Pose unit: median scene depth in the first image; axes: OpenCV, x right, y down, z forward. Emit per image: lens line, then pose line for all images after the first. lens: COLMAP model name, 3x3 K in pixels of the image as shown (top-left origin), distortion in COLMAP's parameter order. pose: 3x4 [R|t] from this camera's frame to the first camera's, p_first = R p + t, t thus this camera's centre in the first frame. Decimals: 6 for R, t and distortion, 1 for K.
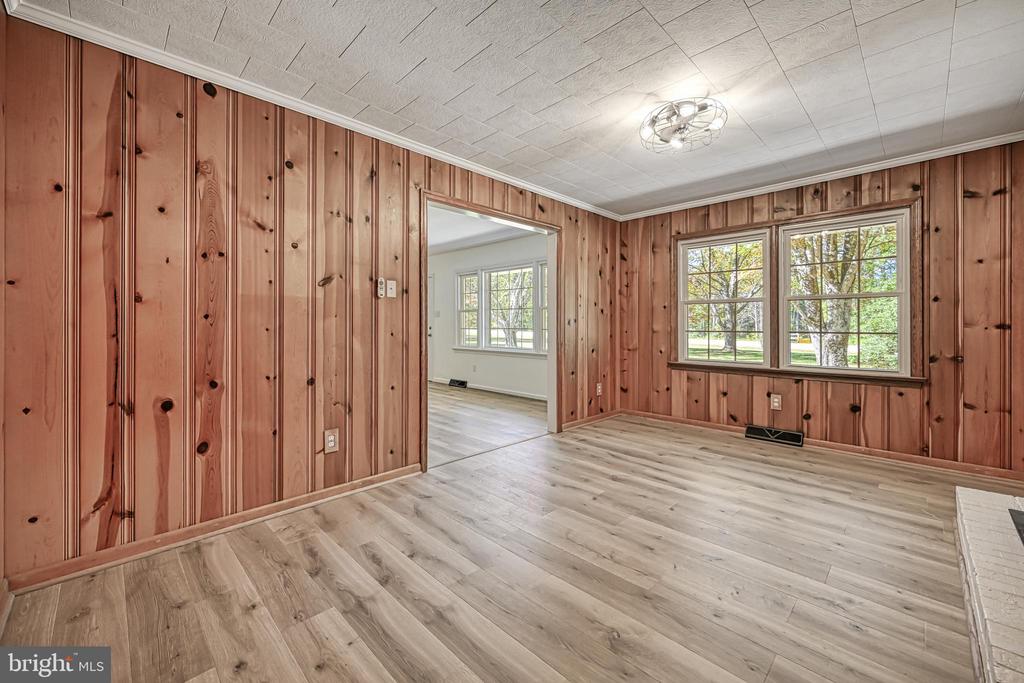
lens RADIAL K [[410.0, 0, 513.1], [0, 410.0, 321.9], [0, 0, 1]] dist [-0.000695, 0.000142]
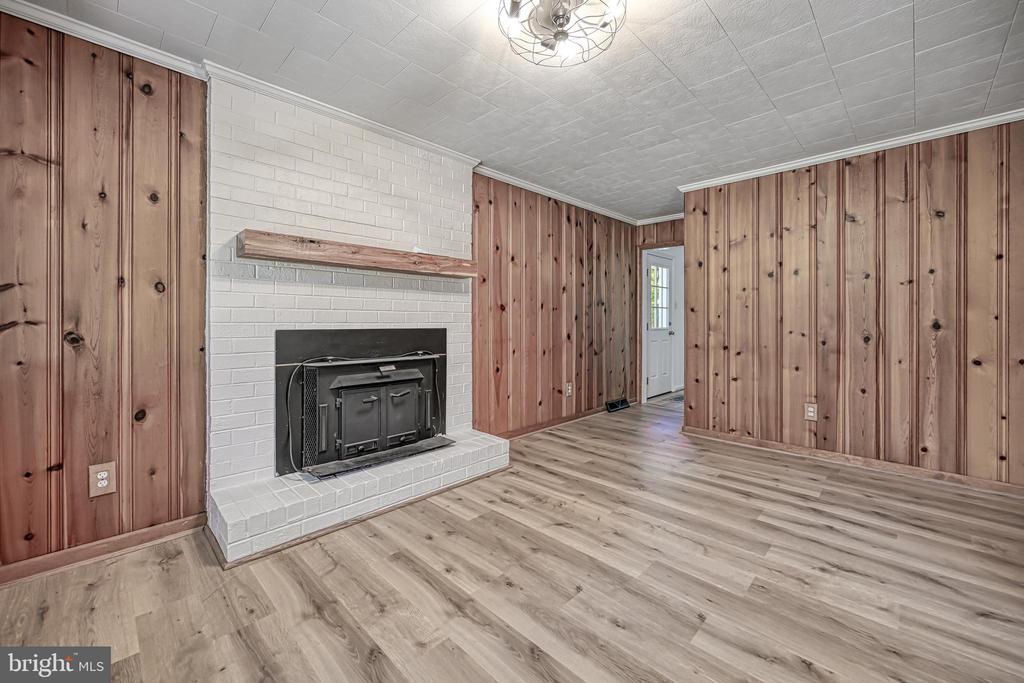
lens RADIAL K [[410.0, 0, 513.1], [0, 410.0, 321.9], [0, 0, 1]] dist [-0.000695, 0.000142]
pose [[-0.999925, -0.001221, -0.012211, 0.381644], [-0.001183, 0.999994, -0.003158, 0.008536], [0.012214, -0.003143, -0.999920, 1.272559]]
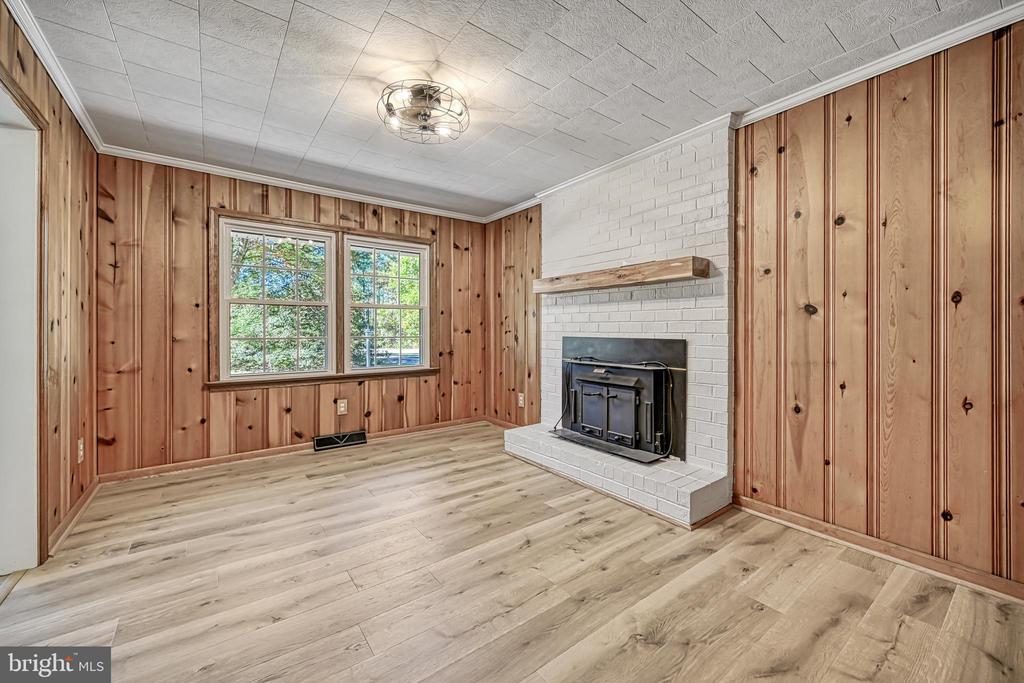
lens RADIAL K [[407.3, 0, 515.2], [0, 407.3, 330.8], [0, 0, 1]] dist [-0.000678, -0.000081]
pose [[0.134125, -0.001976, 0.990962, -0.352662], [-0.006204, 0.999977, 0.002834, 0.002455], [-0.990945, -0.006528, 0.134110, 0.526796]]
